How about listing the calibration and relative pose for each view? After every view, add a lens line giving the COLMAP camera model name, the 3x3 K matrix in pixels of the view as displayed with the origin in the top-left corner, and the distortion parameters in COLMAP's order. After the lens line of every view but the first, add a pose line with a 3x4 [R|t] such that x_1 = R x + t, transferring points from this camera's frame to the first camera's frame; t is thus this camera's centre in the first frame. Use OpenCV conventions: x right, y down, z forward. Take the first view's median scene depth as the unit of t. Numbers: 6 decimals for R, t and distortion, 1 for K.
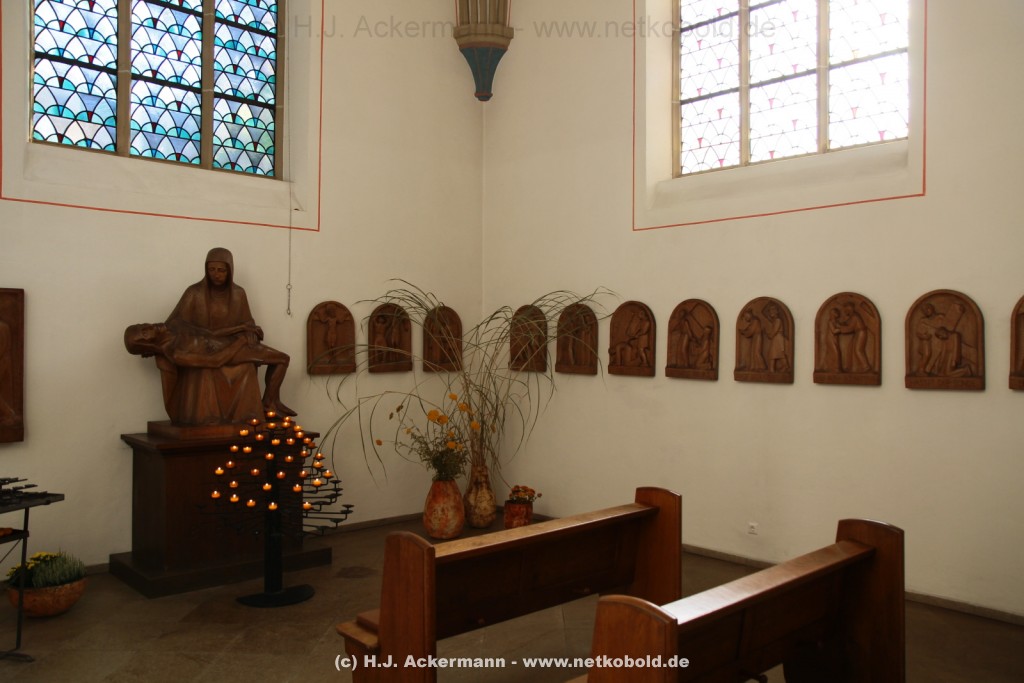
lens RADIAL K [[817.5, 0, 515.5], [0, 817.5, 345.1], [0, 0, 1]] dist [-0.082986, 0.087822]
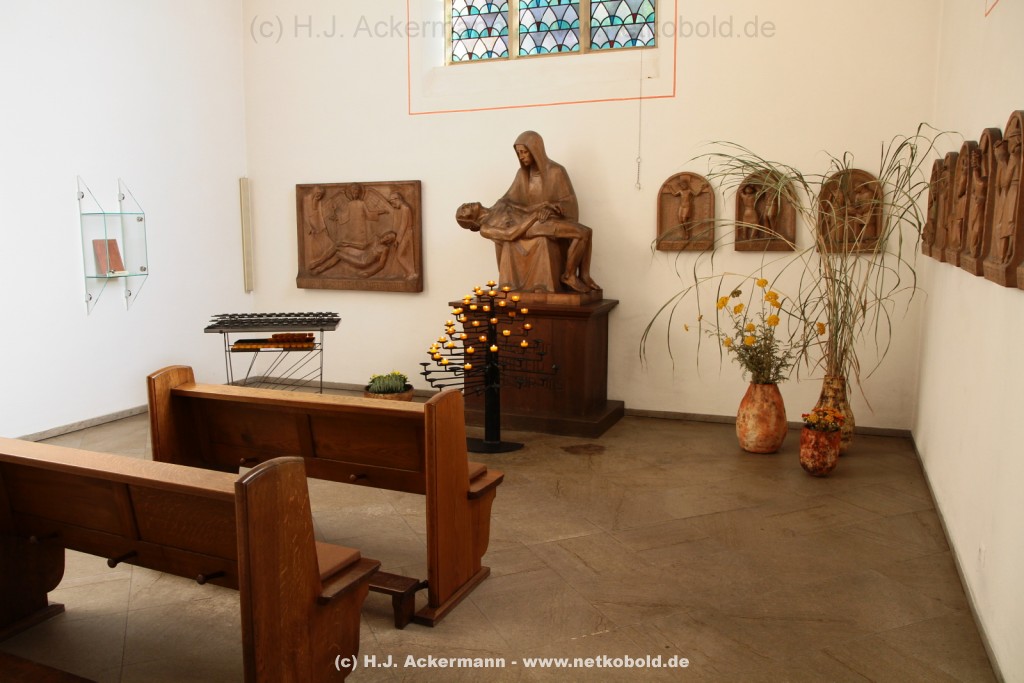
lens RADIAL K [[817.5, 0, 513.6], [0, 817.5, 340.5], [0, 0, 1]] dist [-0.082986, 0.087822]
pose [[0.408096, 0.120106, -0.905004, 0.573669], [0.004665, 0.991021, 0.133625, 0.011906], [0.912927, -0.058754, 0.403871, 0.457711]]
